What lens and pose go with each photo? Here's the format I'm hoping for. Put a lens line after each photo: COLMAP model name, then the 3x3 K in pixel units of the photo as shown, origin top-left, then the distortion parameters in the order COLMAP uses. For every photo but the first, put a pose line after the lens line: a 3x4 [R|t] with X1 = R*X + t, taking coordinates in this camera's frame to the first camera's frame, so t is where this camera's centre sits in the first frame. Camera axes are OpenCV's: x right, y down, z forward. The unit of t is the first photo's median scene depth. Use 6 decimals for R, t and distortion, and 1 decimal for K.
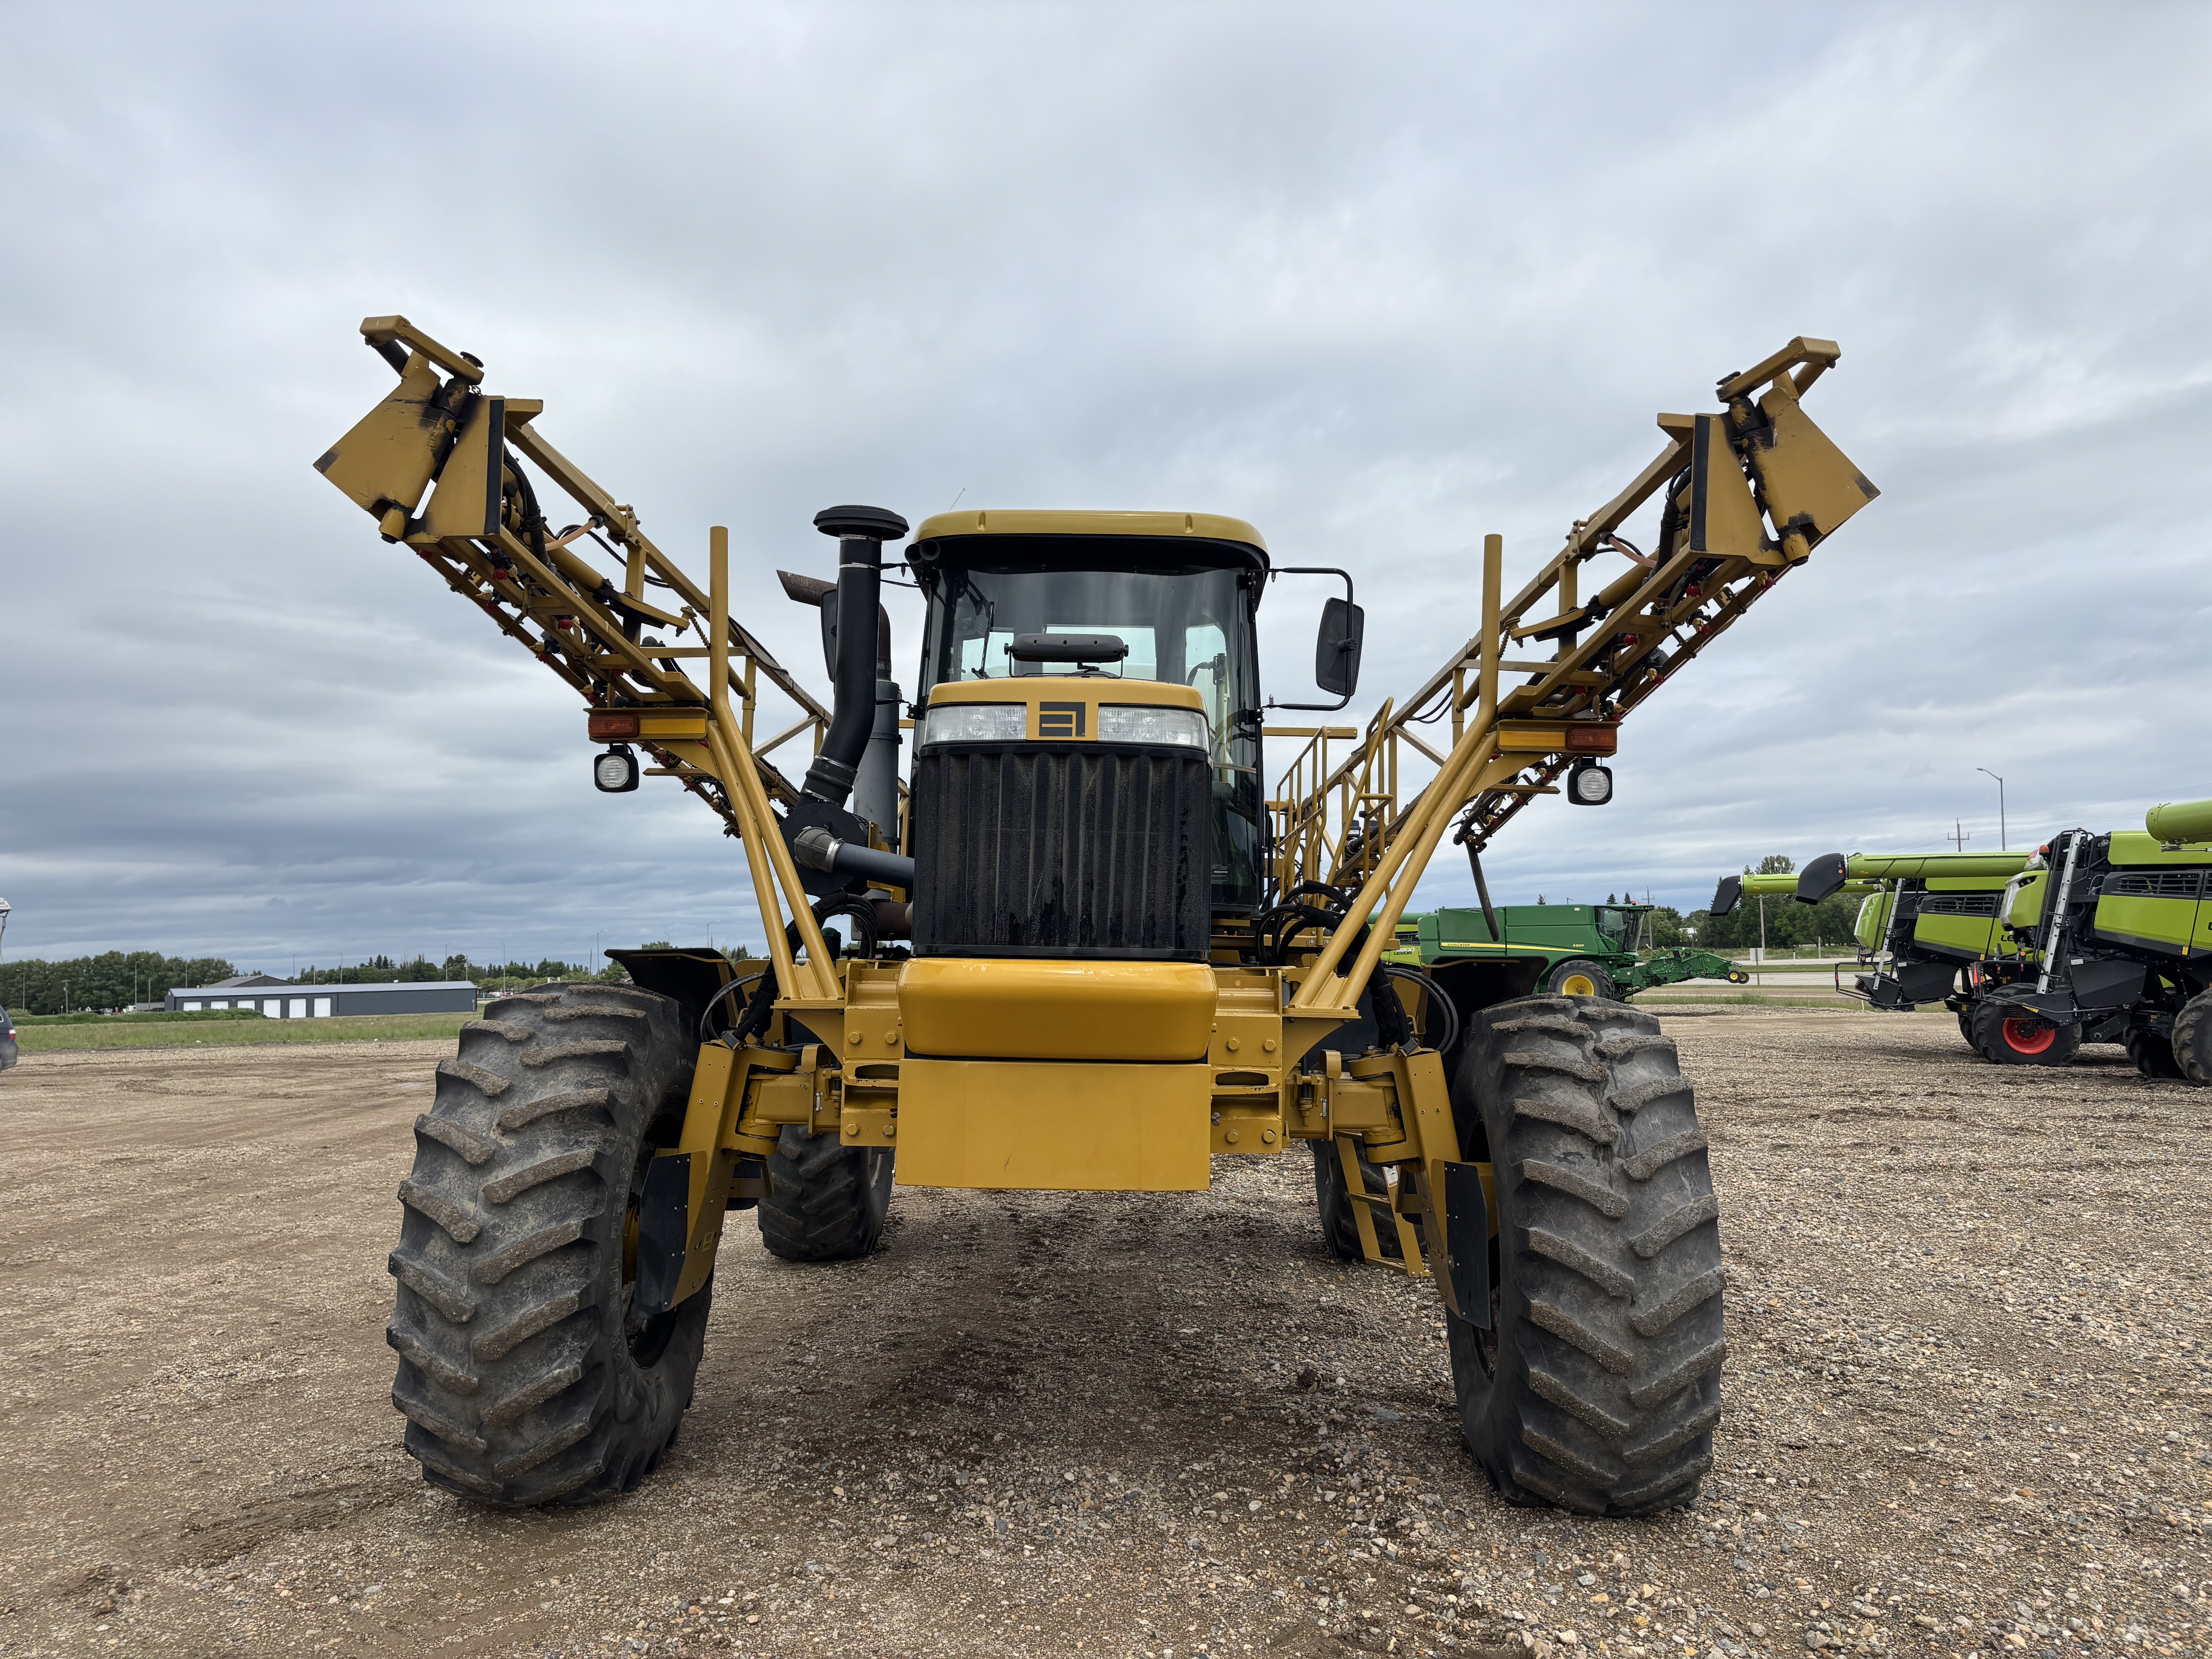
lens RADIAL K [[1706.2, 0, 1118.7], [0, 1706.2, 826.5], [0, 0, 1]] dist [0.070174, -0.103998]
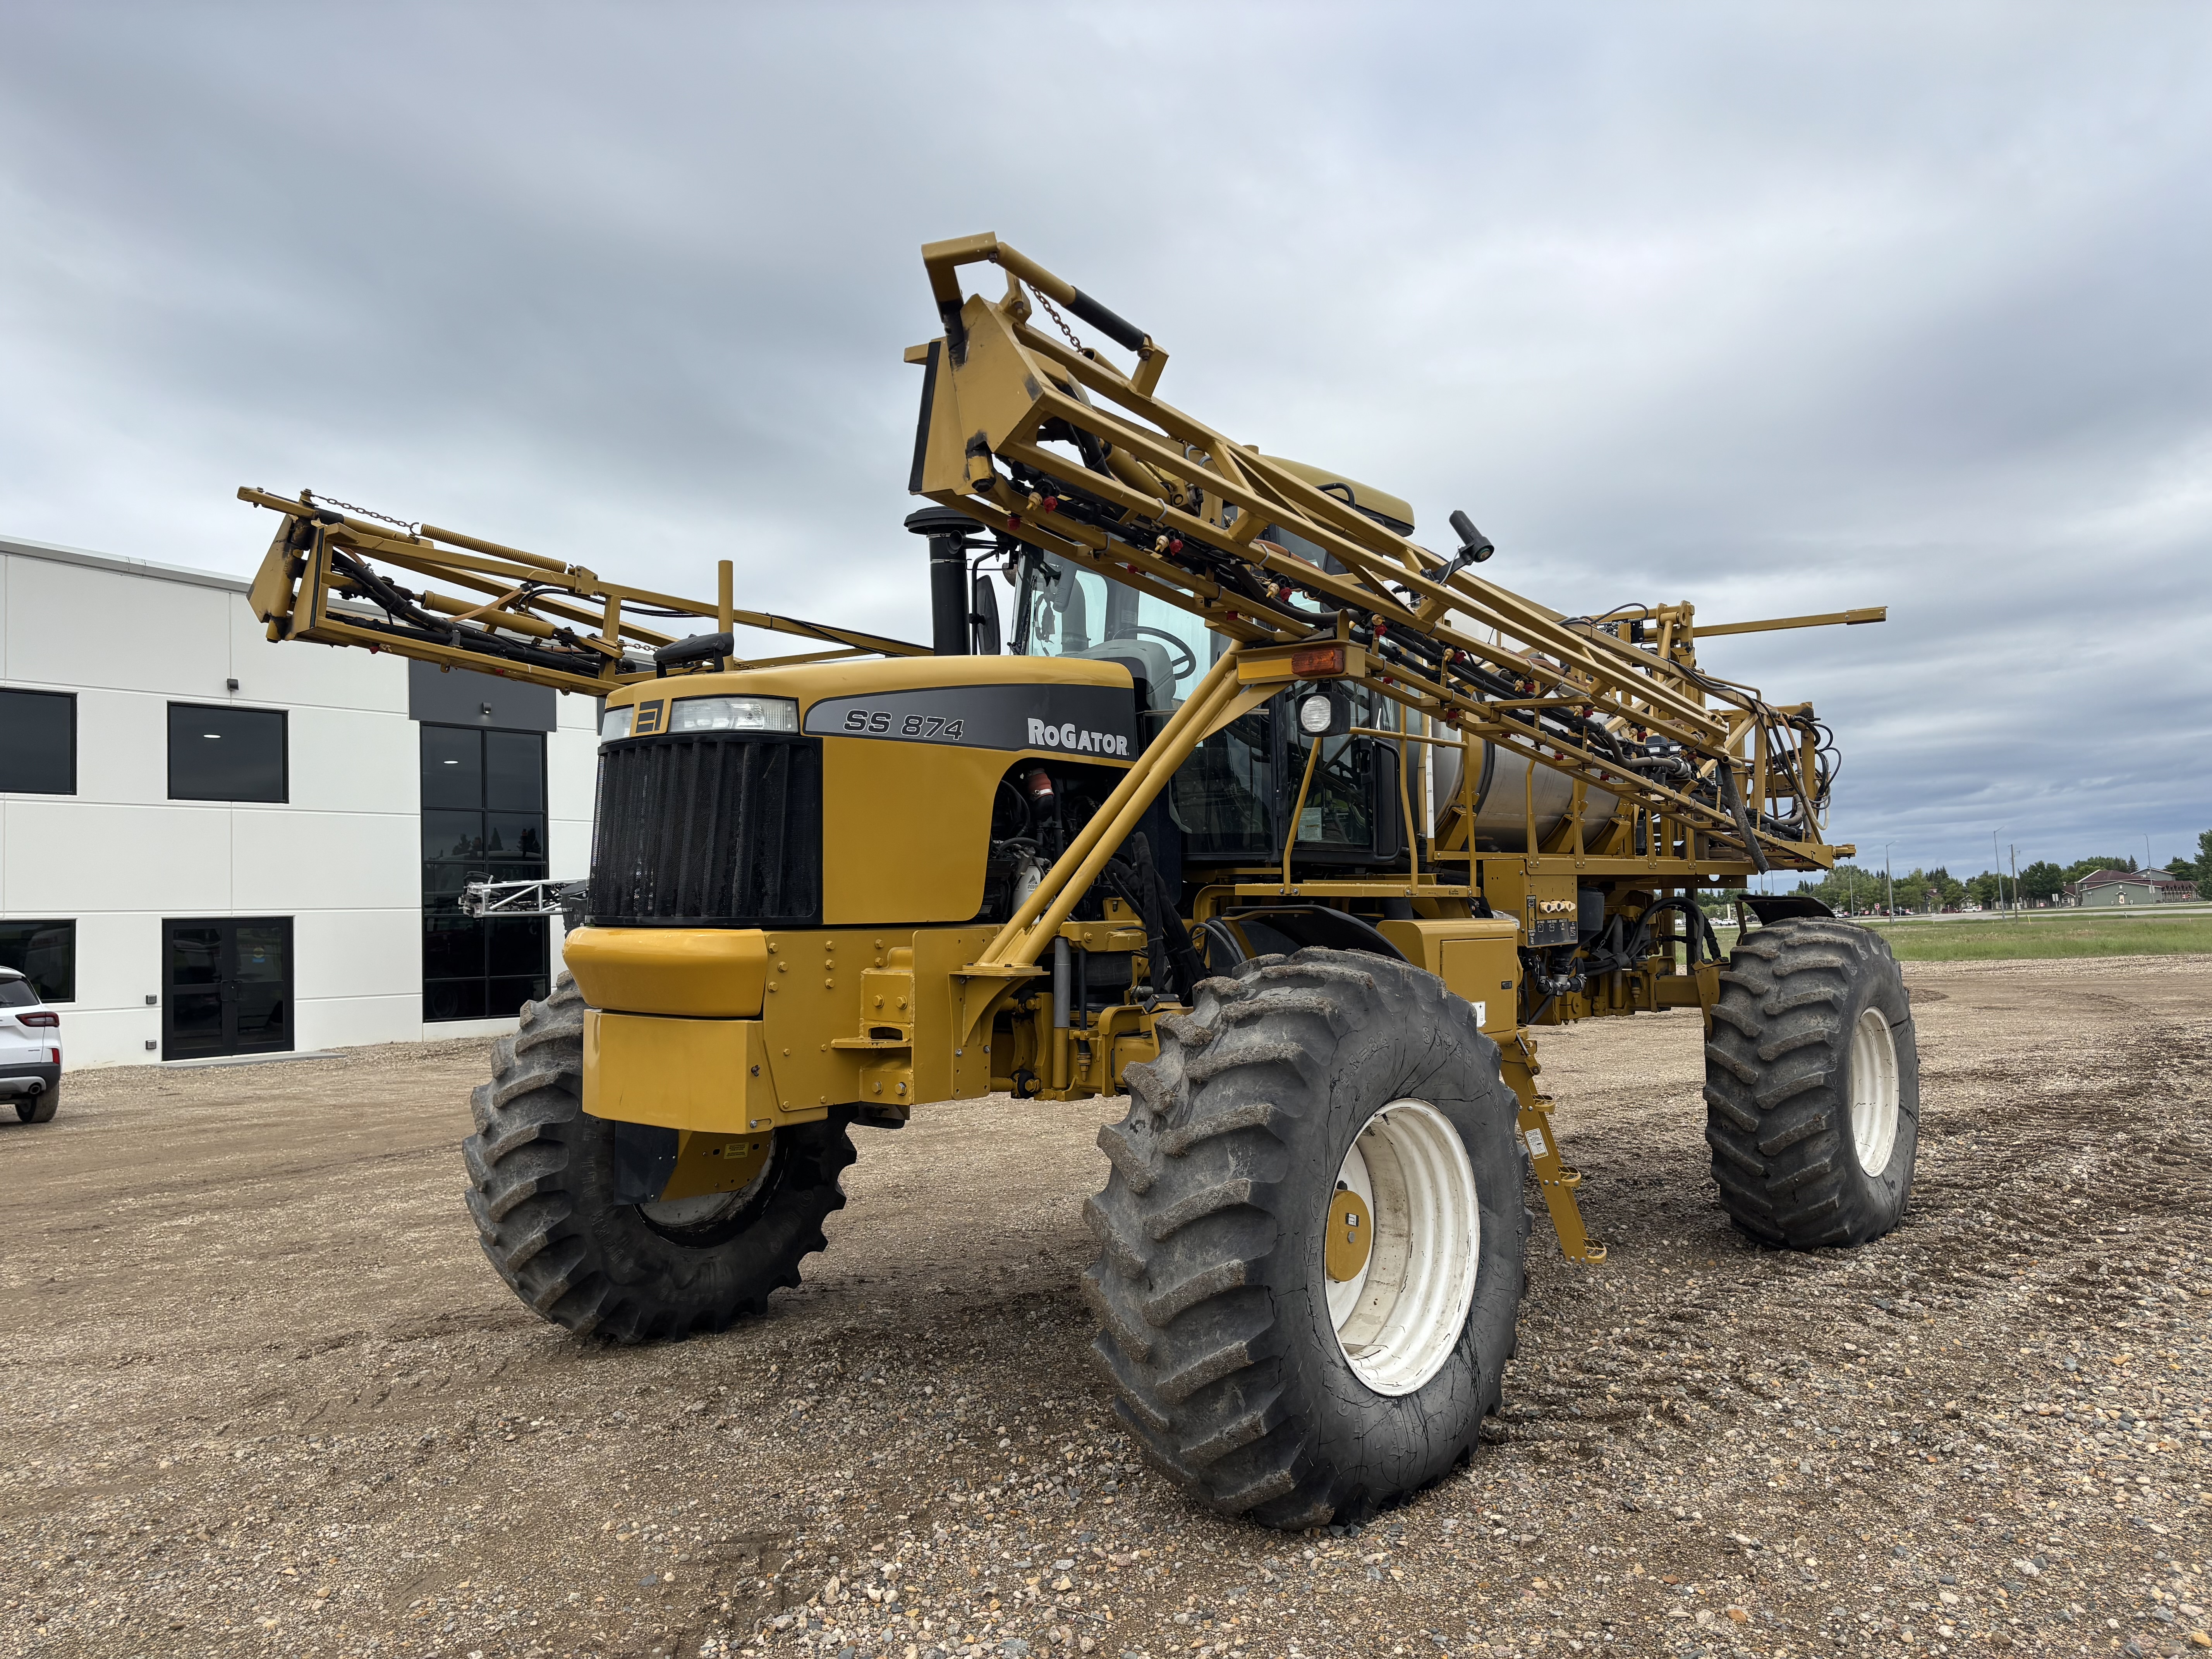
lens RADIAL K [[1706.2, 0, 1118.7], [0, 1706.2, 826.5], [0, 0, 1]] dist [0.070174, -0.103998]
pose [[0.760488, -0.045529, -0.647754, 0.877128], [0.073502, 0.997163, 0.016205, 0.014121], [0.645179, -0.059935, 0.761677, 0.299732]]
